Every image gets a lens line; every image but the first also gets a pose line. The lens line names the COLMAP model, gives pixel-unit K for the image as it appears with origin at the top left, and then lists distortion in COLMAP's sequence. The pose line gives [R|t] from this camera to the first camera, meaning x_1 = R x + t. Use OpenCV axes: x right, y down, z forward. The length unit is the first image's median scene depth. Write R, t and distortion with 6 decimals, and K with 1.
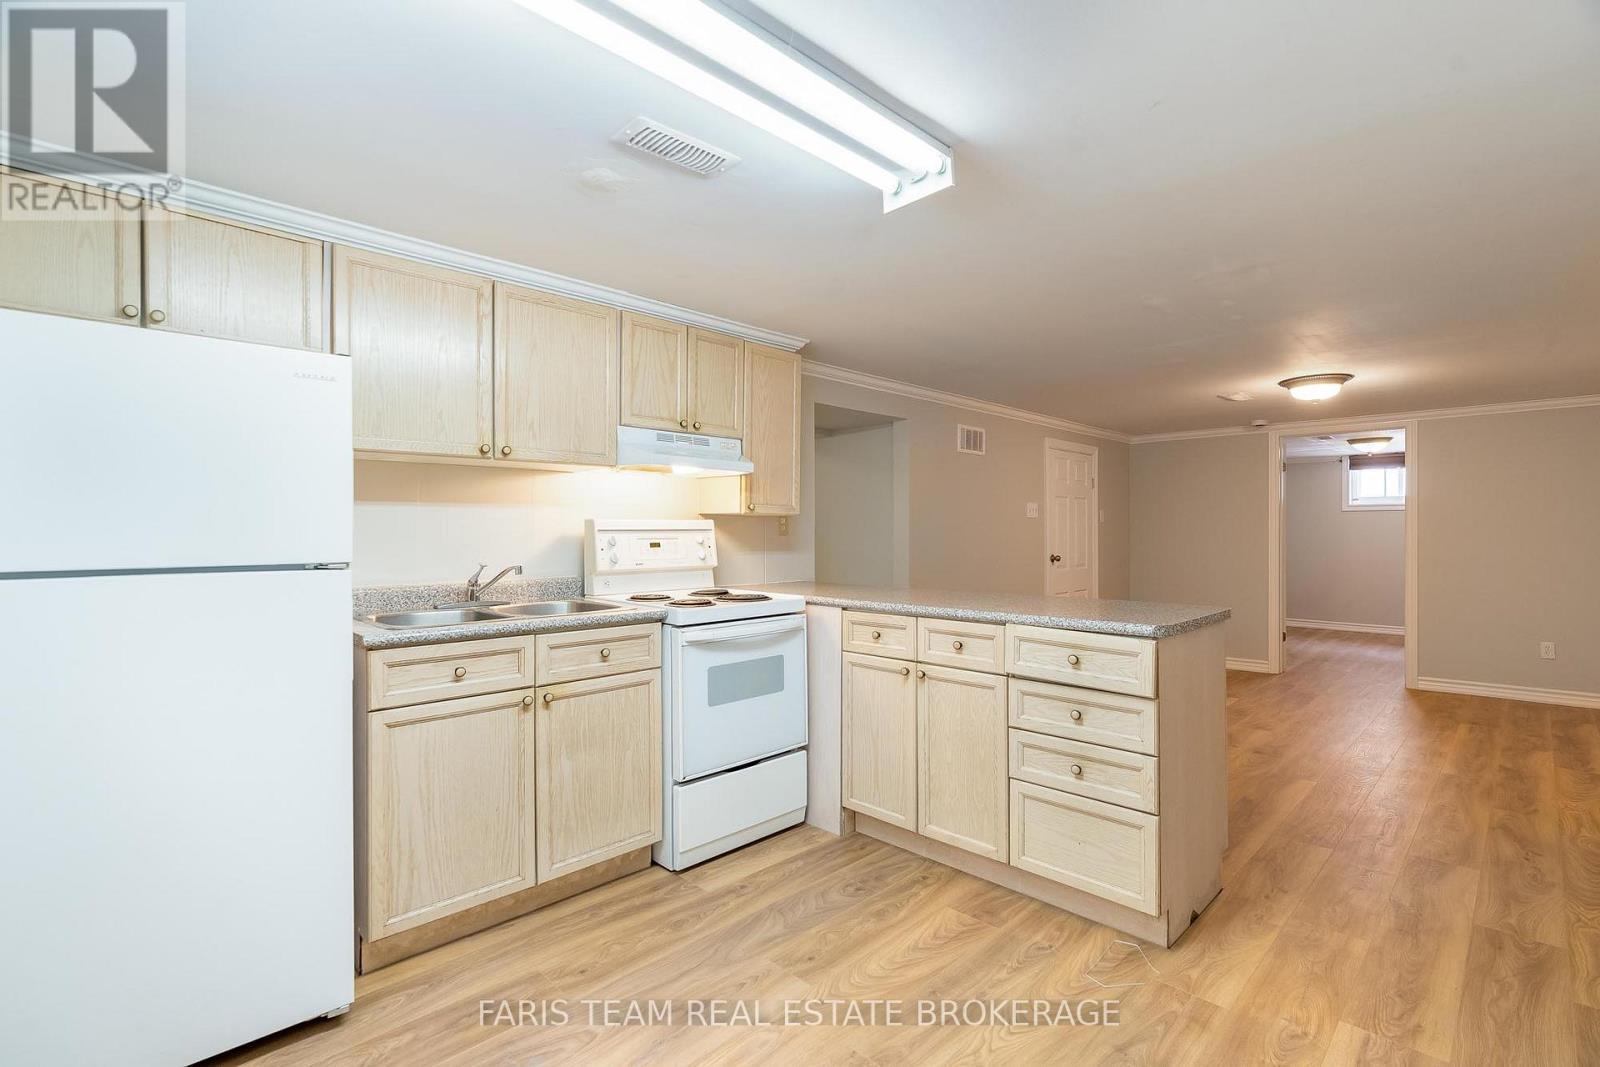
lens RADIAL K [[767.2, 0, 806.6], [0, 767.2, 530.0], [0, 0, 1]] dist [-0.009673, 0.003469]
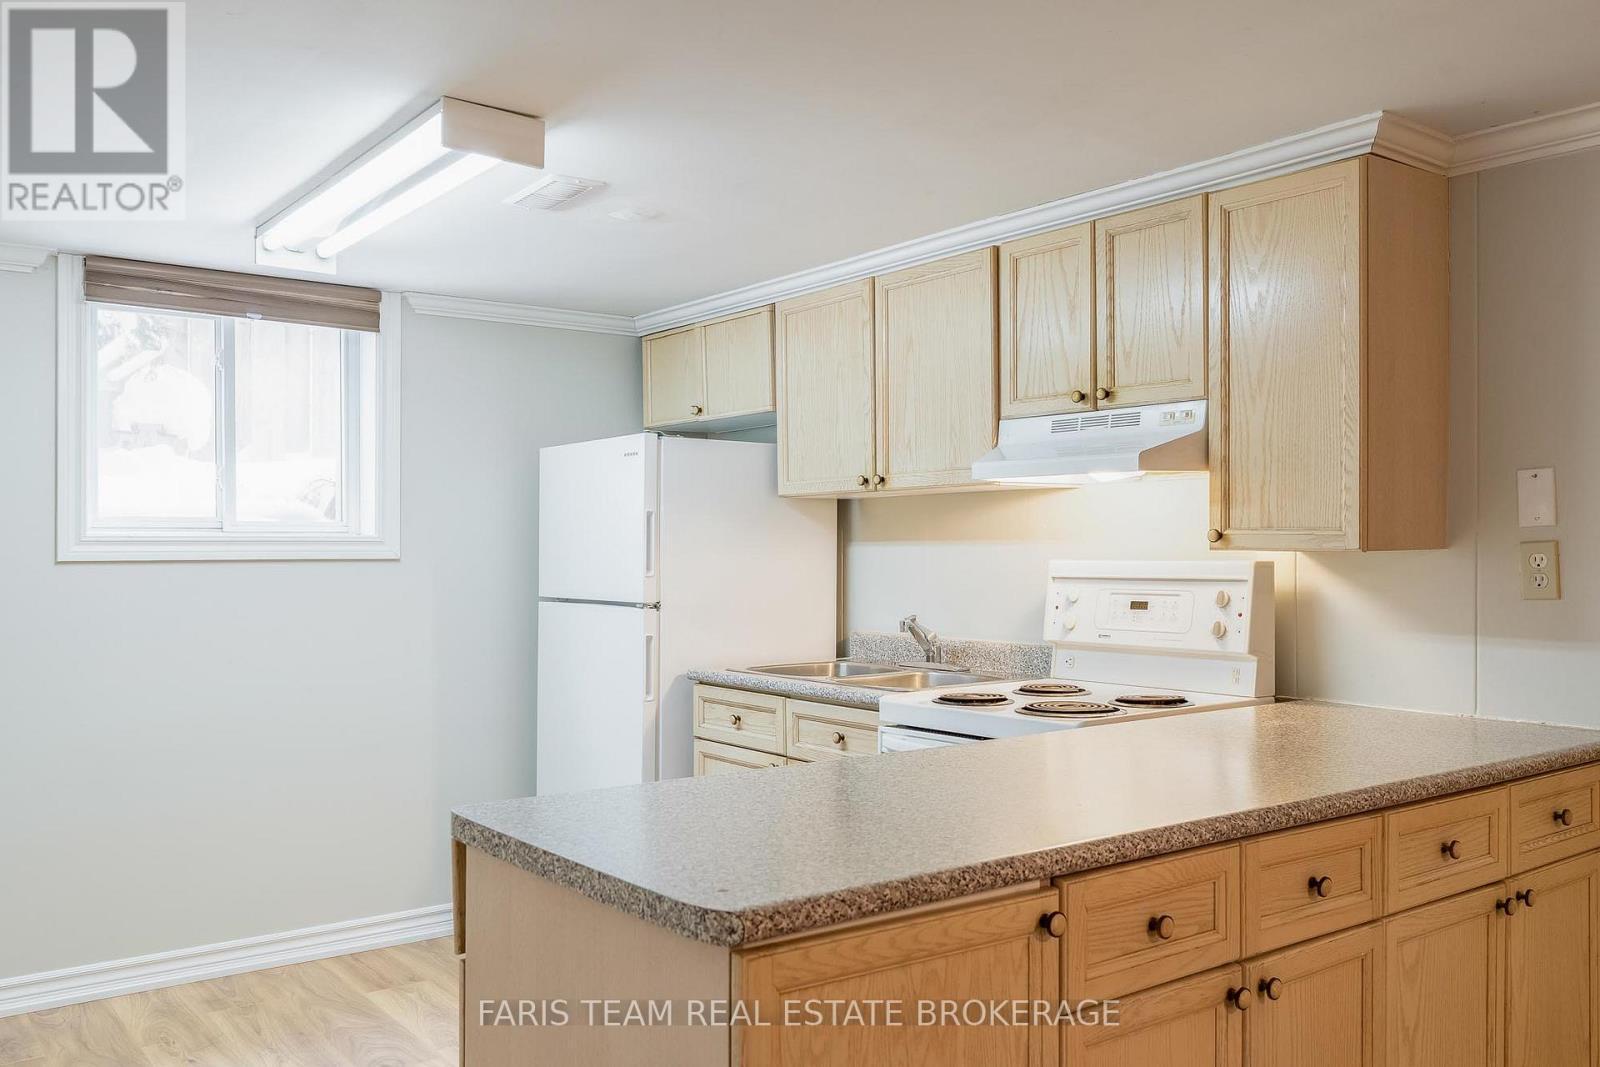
lens RADIAL K [[1348.3, 0, 808.1], [0, 1348.3, 541.3], [0, 0, 1]] dist [0.001658, -0.001465]
pose [[-0.136379, -0.010747, -0.990598, 0.885205], [0.000236, 0.999941, -0.010881, -0.018486], [0.990657, -0.001718, -0.136368, 0.946842]]
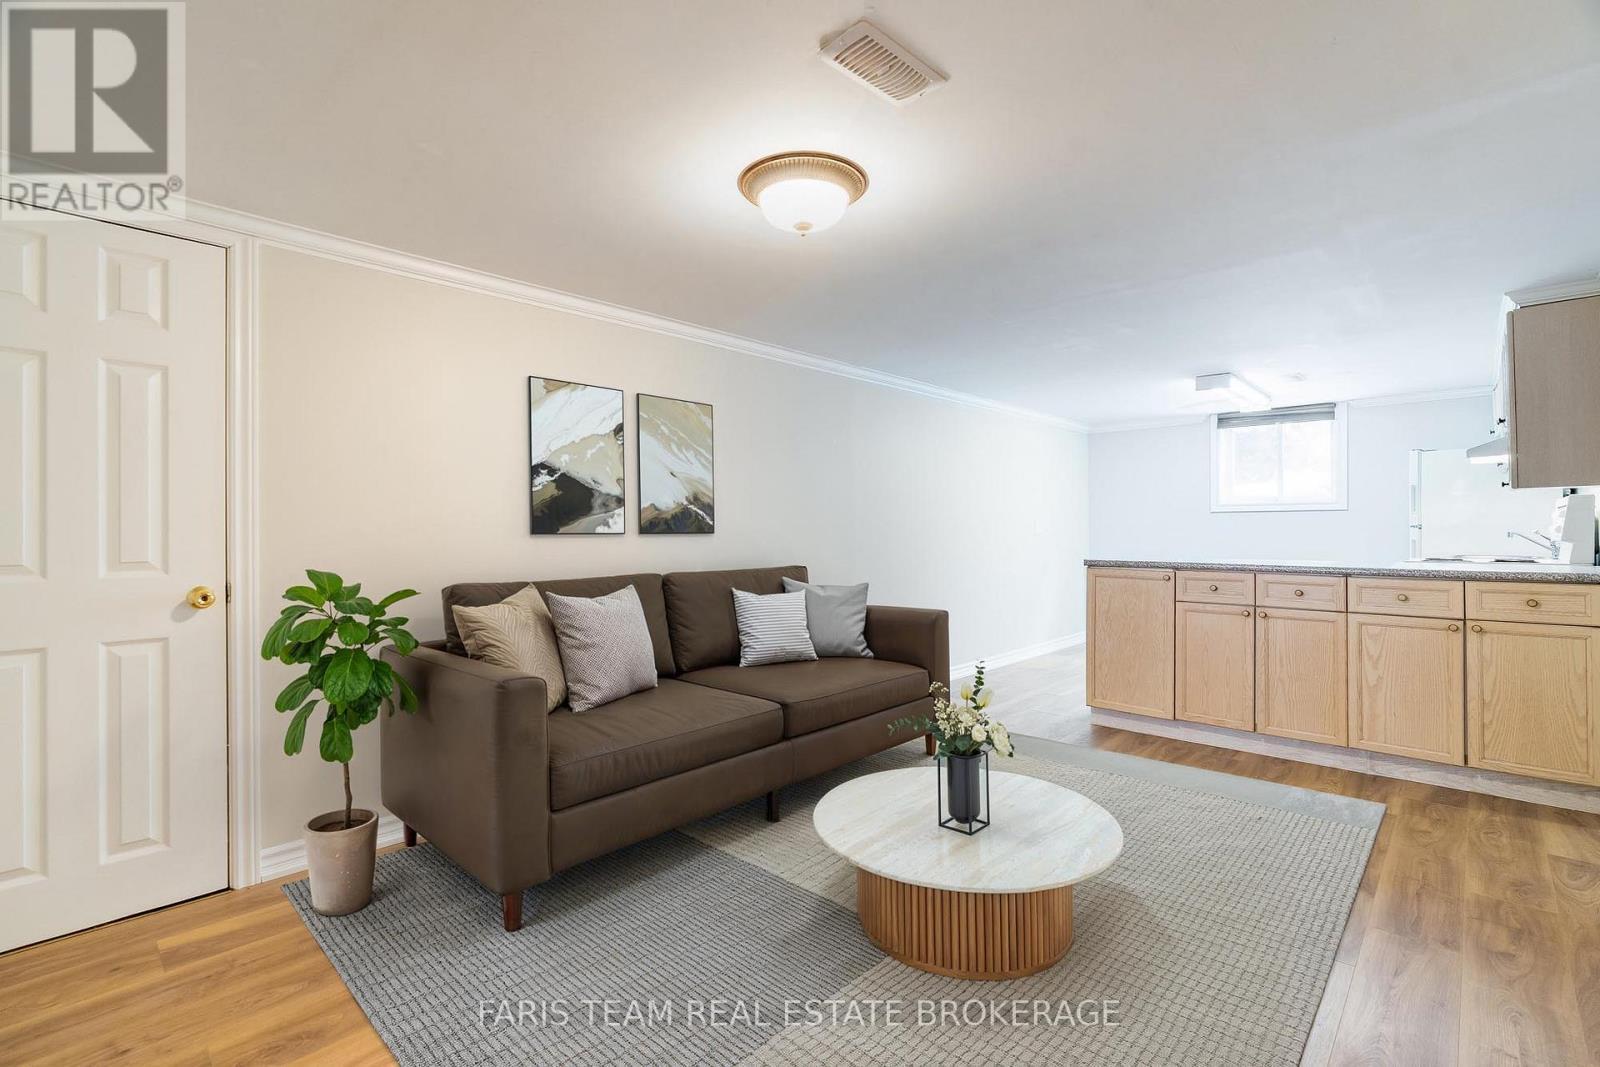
lens RADIAL K [[724.3, 0, 786.5], [0, 724.3, 527.0], [0, 0, 1]] dist [0.019118, 0.000304]
pose [[-0.999772, -0.006735, -0.020275, 1.038819], [-0.006760, 0.999976, 0.001168, 0.038838], [0.020267, 0.001305, -0.999794, 2.211676]]
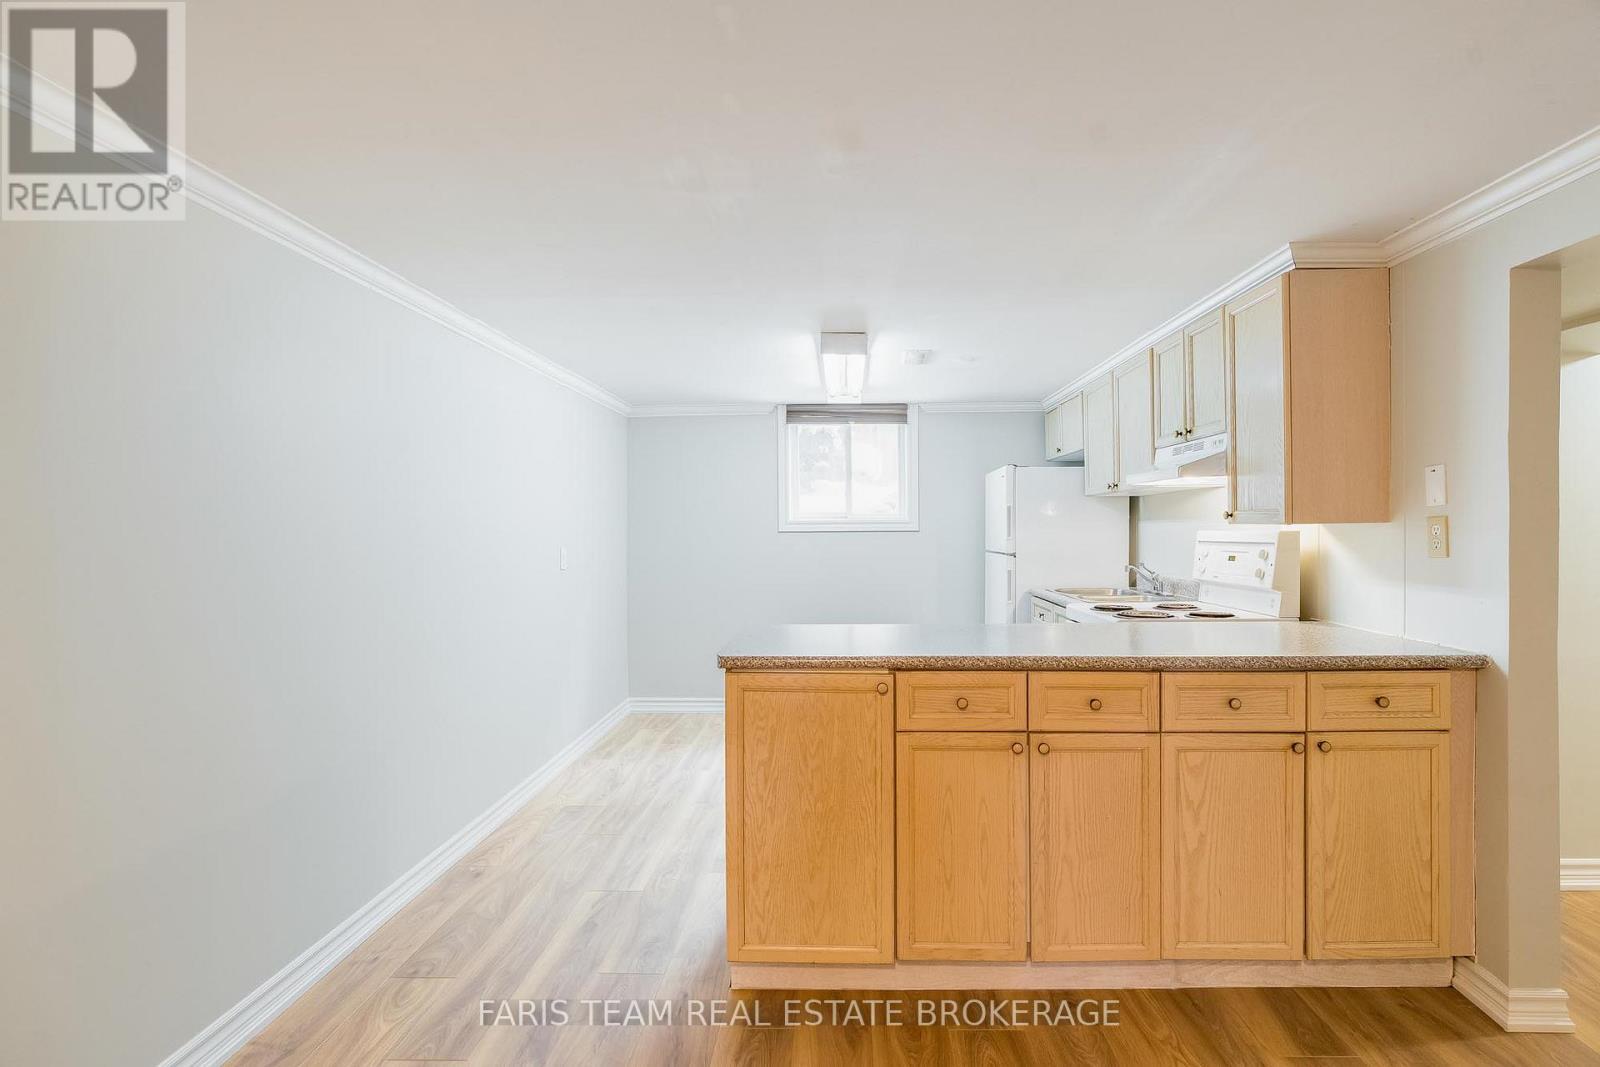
lens RADIAL K [[767.2, 0, 816.5], [0, 767.2, 538.5], [0, 0, 1]] dist [-0.009673, 0.003469]
pose [[-0.735540, 0.007147, -0.677444, 0.854142], [0.000988, 0.999955, 0.009477, -0.014789], [0.677481, 0.006302, -0.735514, 1.424246]]
